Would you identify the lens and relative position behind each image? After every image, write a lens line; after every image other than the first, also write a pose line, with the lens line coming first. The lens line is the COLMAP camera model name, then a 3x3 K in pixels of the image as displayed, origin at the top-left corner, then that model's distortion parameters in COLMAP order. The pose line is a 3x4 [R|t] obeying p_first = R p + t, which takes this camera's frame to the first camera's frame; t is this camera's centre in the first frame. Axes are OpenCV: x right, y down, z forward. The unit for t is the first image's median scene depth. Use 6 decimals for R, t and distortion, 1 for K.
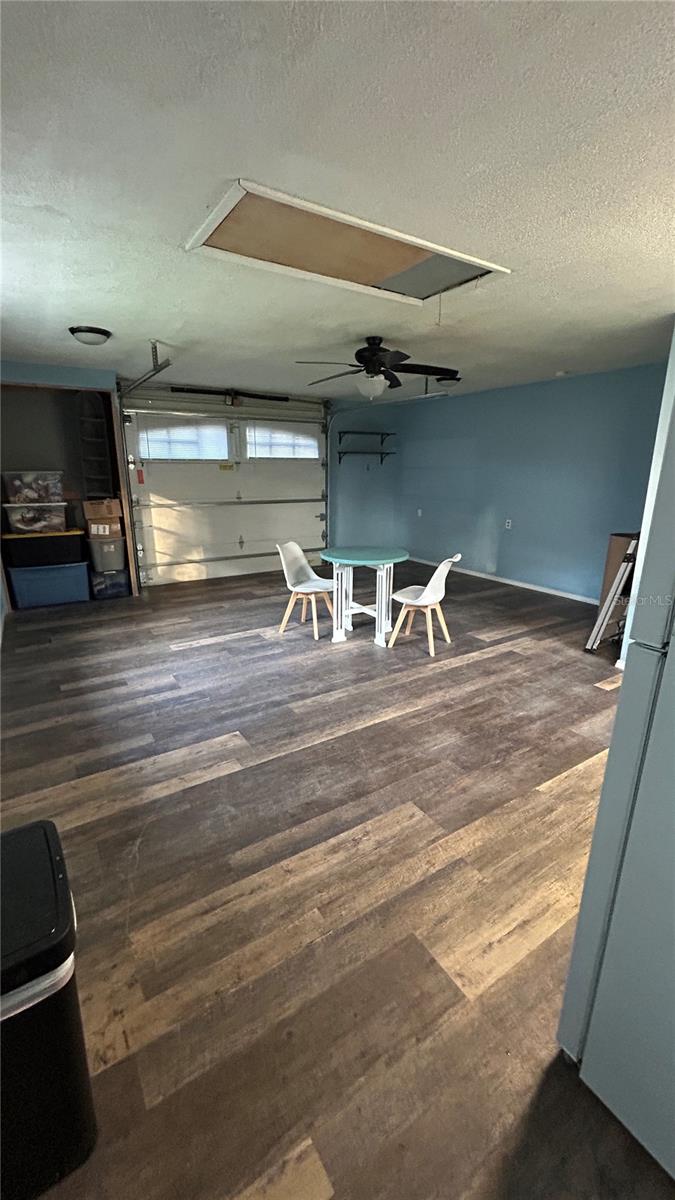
lens RADIAL K [[482.4, 0, 338.5], [0, 482.4, 599.8], [0, 0, 1]] dist [-0.000210, 0.001246]
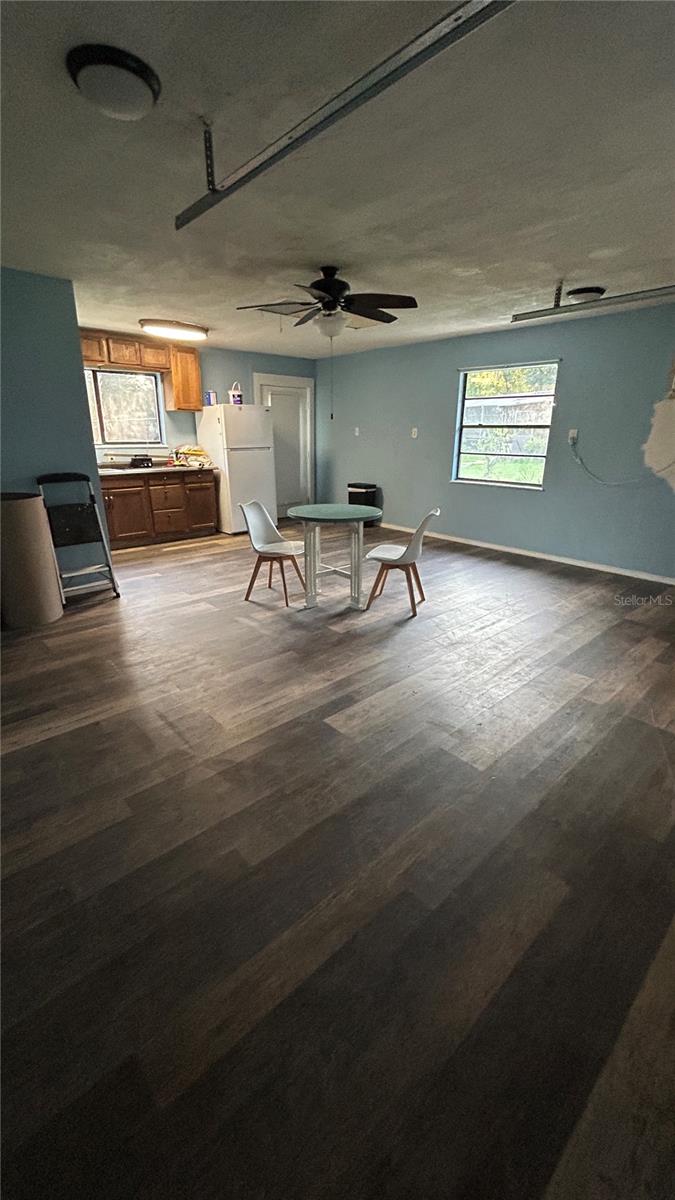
lens RADIAL K [[482.4, 0, 337.1], [0, 482.4, 594.8], [0, 0, 1]] dist [-0.000210, 0.001246]
pose [[-0.987079, 0.041920, -0.154656, 0.212783], [-0.052533, 0.827165, 0.559498, -0.508086], [0.151380, 0.560393, -0.814275, 1.942832]]
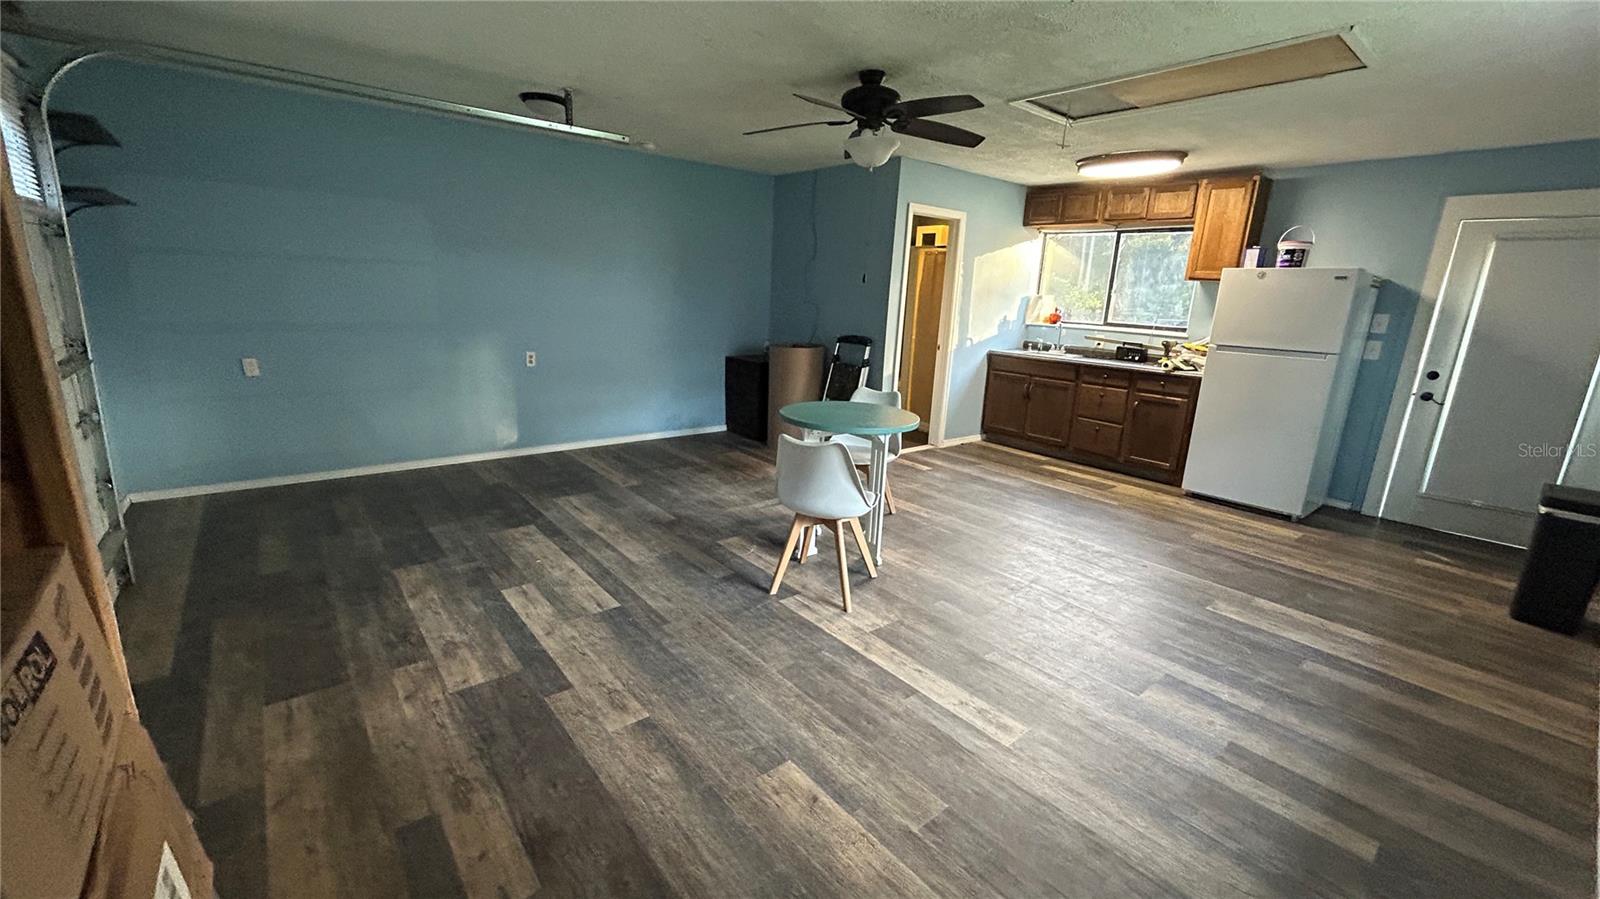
lens RADIAL K [[643.2, 0, 799.5], [0, 643.2, 444.1], [0, 0, 1]] dist [-0.000210, 0.001246]
pose [[-0.114580, -0.244174, 0.962939, -0.791771], [0.222886, 0.938291, 0.264445, -0.310476], [-0.968087, 0.244926, -0.053086, 1.171116]]
